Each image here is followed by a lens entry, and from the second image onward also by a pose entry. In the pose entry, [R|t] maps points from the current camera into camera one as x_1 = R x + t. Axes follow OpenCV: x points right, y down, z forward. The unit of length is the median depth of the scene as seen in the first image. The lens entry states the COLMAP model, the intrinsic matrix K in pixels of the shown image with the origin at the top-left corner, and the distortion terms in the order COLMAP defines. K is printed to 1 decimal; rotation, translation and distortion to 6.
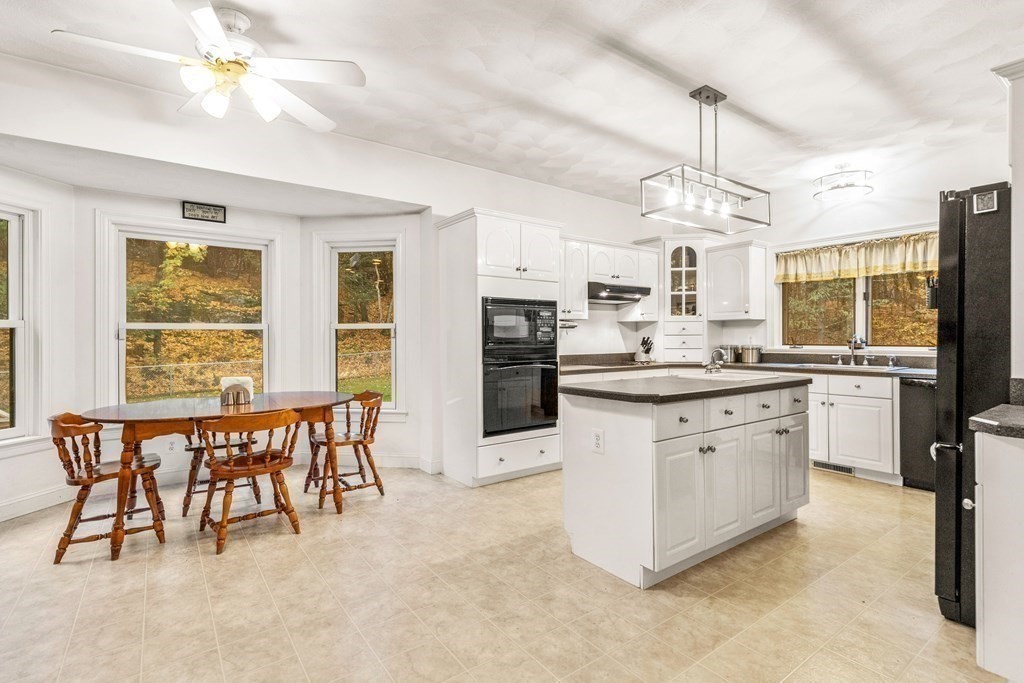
lens RADIAL K [[492.5, 0, 512.0], [0, 492.5, 341.5], [0, 0, 1]] dist [0.007471, 0.000396]
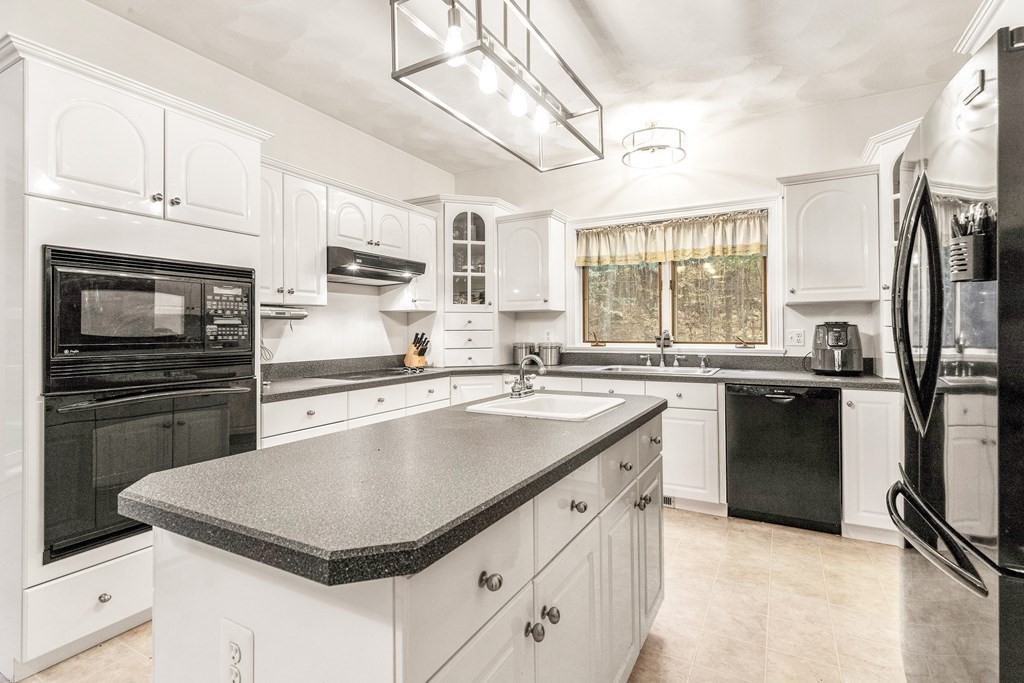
lens RADIAL K [[489.2, 0, 522.1], [0, 489.2, 330.1], [0, 0, 1]] dist [0.002053, -0.000016]
pose [[0.899773, -0.000138, 0.436357, 0.106146], [0.005137, 0.999934, -0.010277, -0.005682], [-0.436327, 0.011488, 0.899715, 0.328157]]
